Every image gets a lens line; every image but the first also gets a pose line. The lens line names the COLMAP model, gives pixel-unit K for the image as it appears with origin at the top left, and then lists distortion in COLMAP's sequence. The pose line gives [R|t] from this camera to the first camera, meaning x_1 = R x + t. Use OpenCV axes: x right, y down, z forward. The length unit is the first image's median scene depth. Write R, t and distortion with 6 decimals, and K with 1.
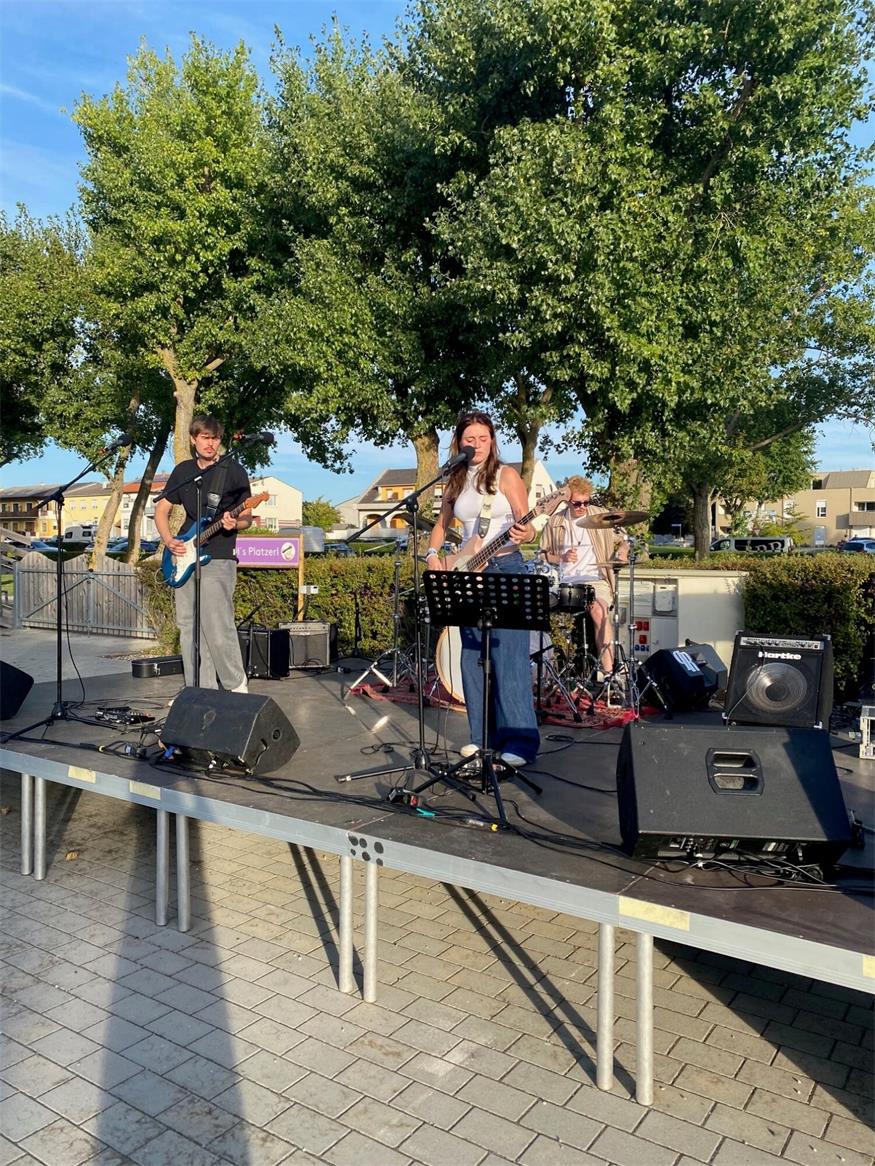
lens RADIAL K [[883.3, 0, 435.1], [0, 883.3, 570.2], [0, 0, 1]] dist [0.006420, -0.003166]
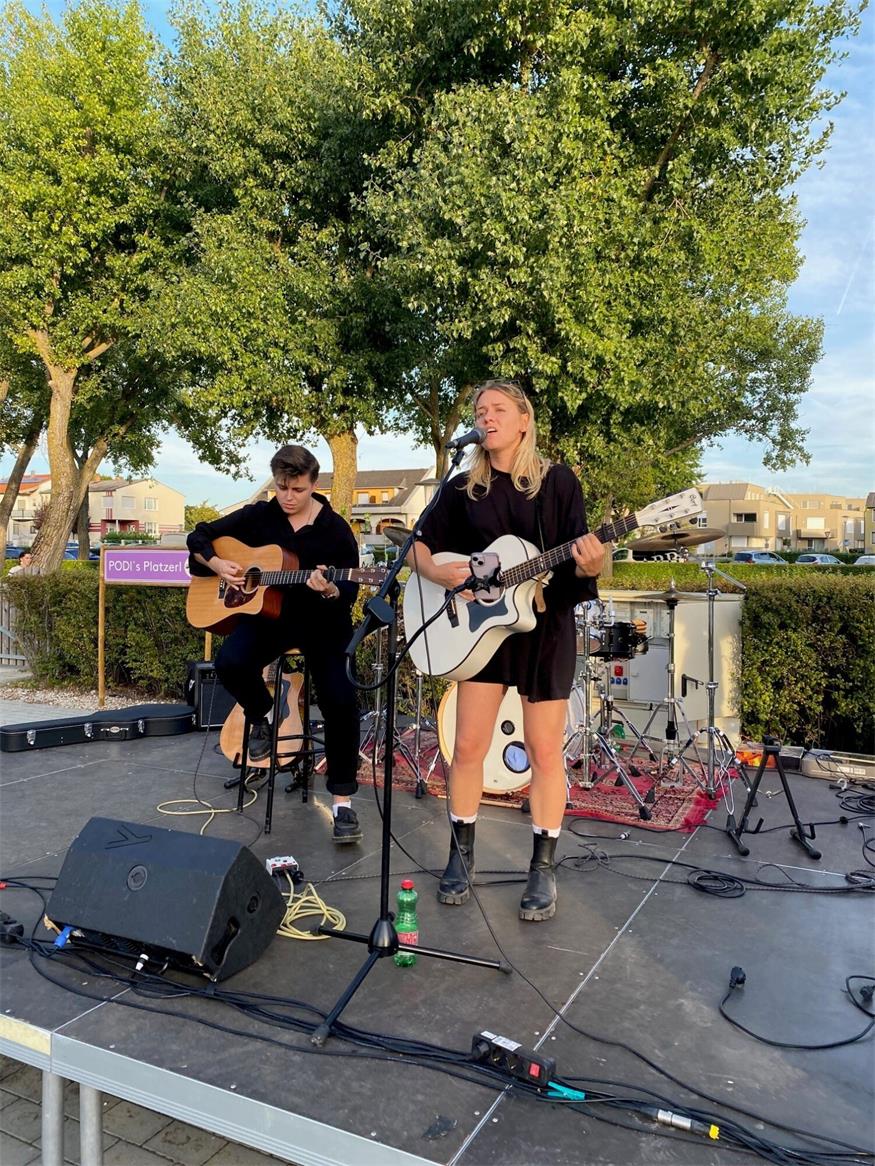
lens RADIAL K [[890.9, 0, 446.5], [0, 890.9, 563.7], [0, 0, 1]] dist [0.004638, 0.006149]
pose [[0.990531, 0.003651, 0.137241, -0.042180], [-0.001532, 0.999878, -0.015542, -0.010919], [-0.137281, 0.015184, 0.990416, 0.120993]]
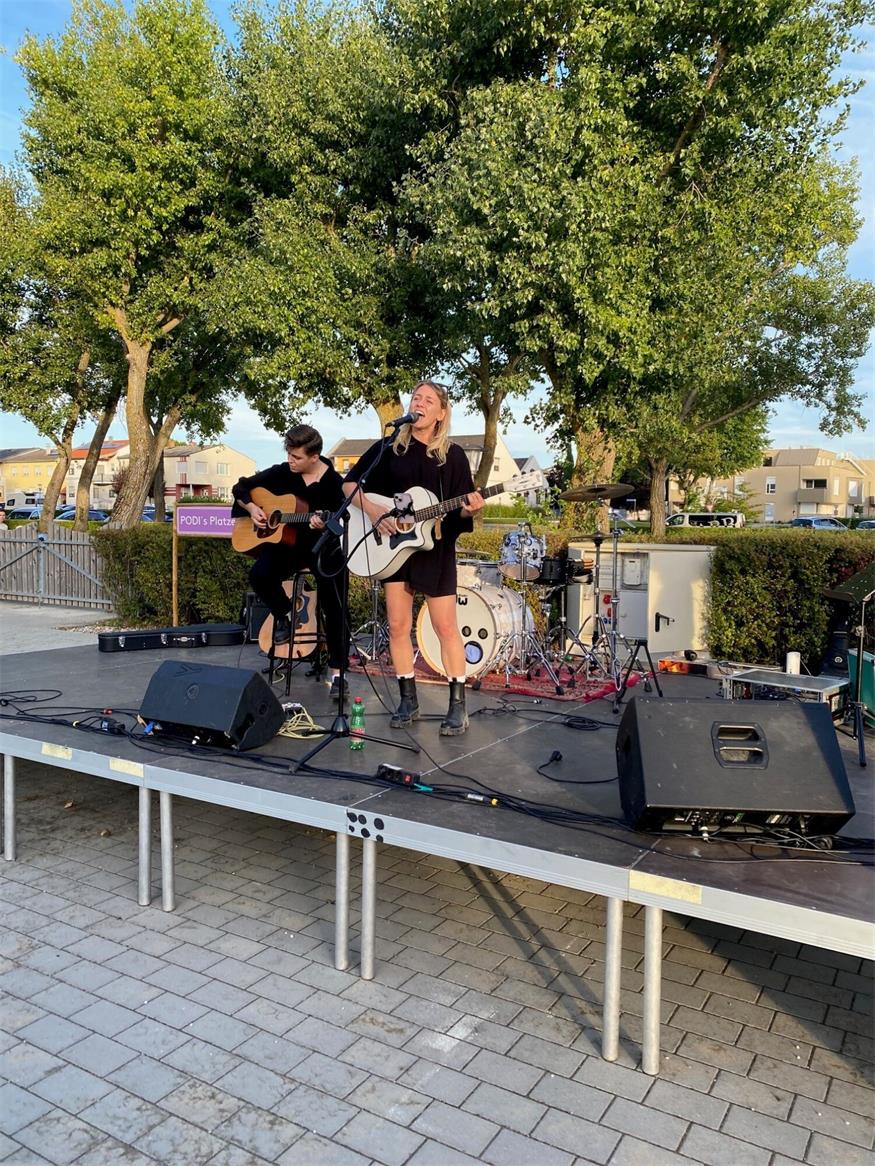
lens RADIAL K [[886.4, 0, 450.0], [0, 886.4, 578.4], [0, 0, 1]] dist [0.002113, 0.005539]
pose [[0.997700, 0.006379, 0.067486, -0.012837], [-0.009093, 0.999158, 0.039996, 0.000522], [-0.067174, -0.040517, 0.996918, 0.006710]]
